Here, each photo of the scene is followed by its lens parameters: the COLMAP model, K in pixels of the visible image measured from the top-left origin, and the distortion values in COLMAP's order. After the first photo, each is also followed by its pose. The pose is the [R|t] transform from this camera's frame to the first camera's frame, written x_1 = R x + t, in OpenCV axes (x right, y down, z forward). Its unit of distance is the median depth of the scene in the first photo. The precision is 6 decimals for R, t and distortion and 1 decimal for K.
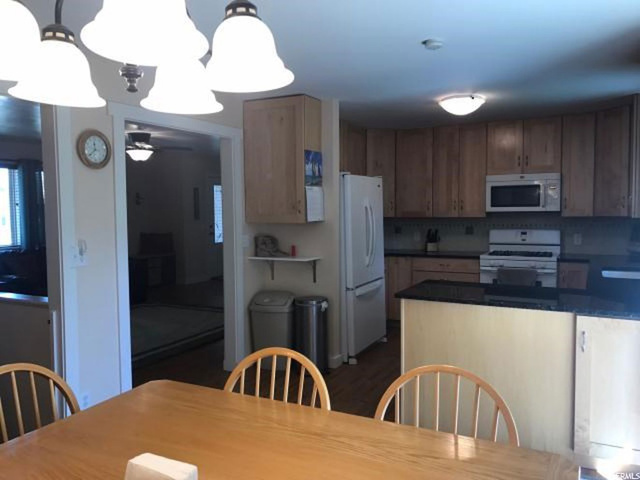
lens RADIAL K [[524.5, 0, 320.0], [0, 524.5, 240.0], [0, 0, 1]] dist [0.128081, -0.303700]
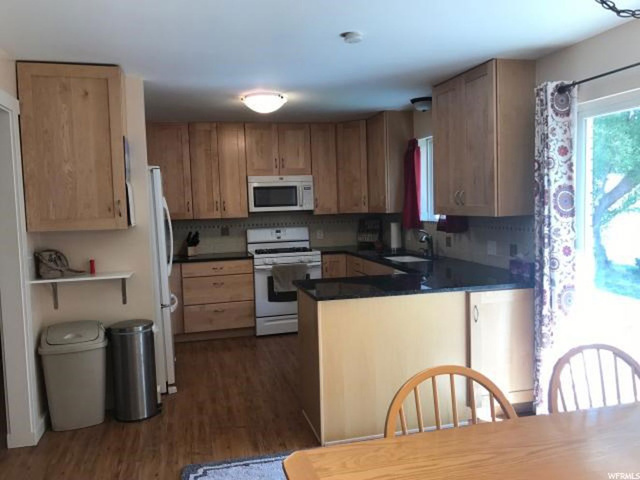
lens RADIAL K [[524.5, 0, 320.0], [0, 524.5, 240.0], [0, 0, 1]] dist [0.128081, -0.303700]
pose [[0.737069, -0.059186, 0.673221, -0.283950], [0.064474, 0.997772, 0.017130, -0.008790], [-0.672735, 0.030779, 0.739243, 0.177226]]
